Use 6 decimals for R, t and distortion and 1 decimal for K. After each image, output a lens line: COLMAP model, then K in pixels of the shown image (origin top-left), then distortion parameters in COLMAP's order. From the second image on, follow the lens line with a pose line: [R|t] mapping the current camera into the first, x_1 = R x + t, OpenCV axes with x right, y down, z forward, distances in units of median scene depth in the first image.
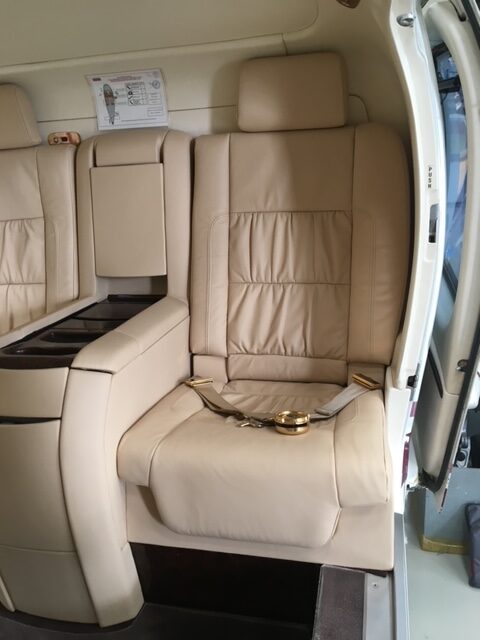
lens RADIAL K [[540.3, 0, 240.0], [0, 540.3, 320.0], [0, 0, 1]] dist [0.084978, -0.130153]
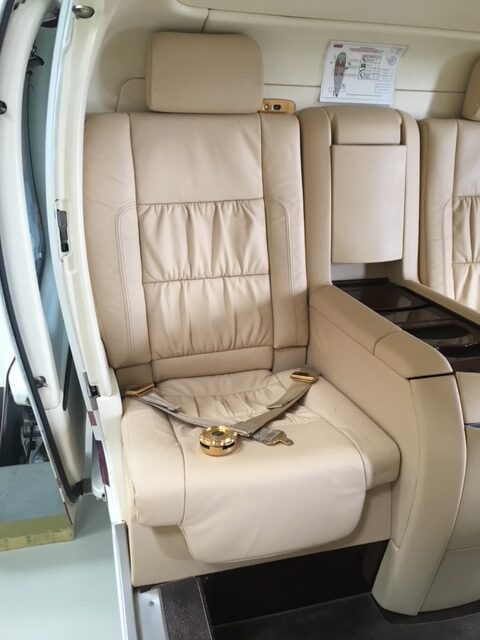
lens RADIAL K [[540.3, 0, 240.0], [0, 540.3, 320.0], [0, 0, 1]] dist [0.084978, -0.130153]
pose [[0.859192, -0.104901, 0.500785, -0.884380], [0.059897, 0.992649, 0.105167, -0.091739], [-0.508136, -0.060363, 0.859159, 0.270098]]
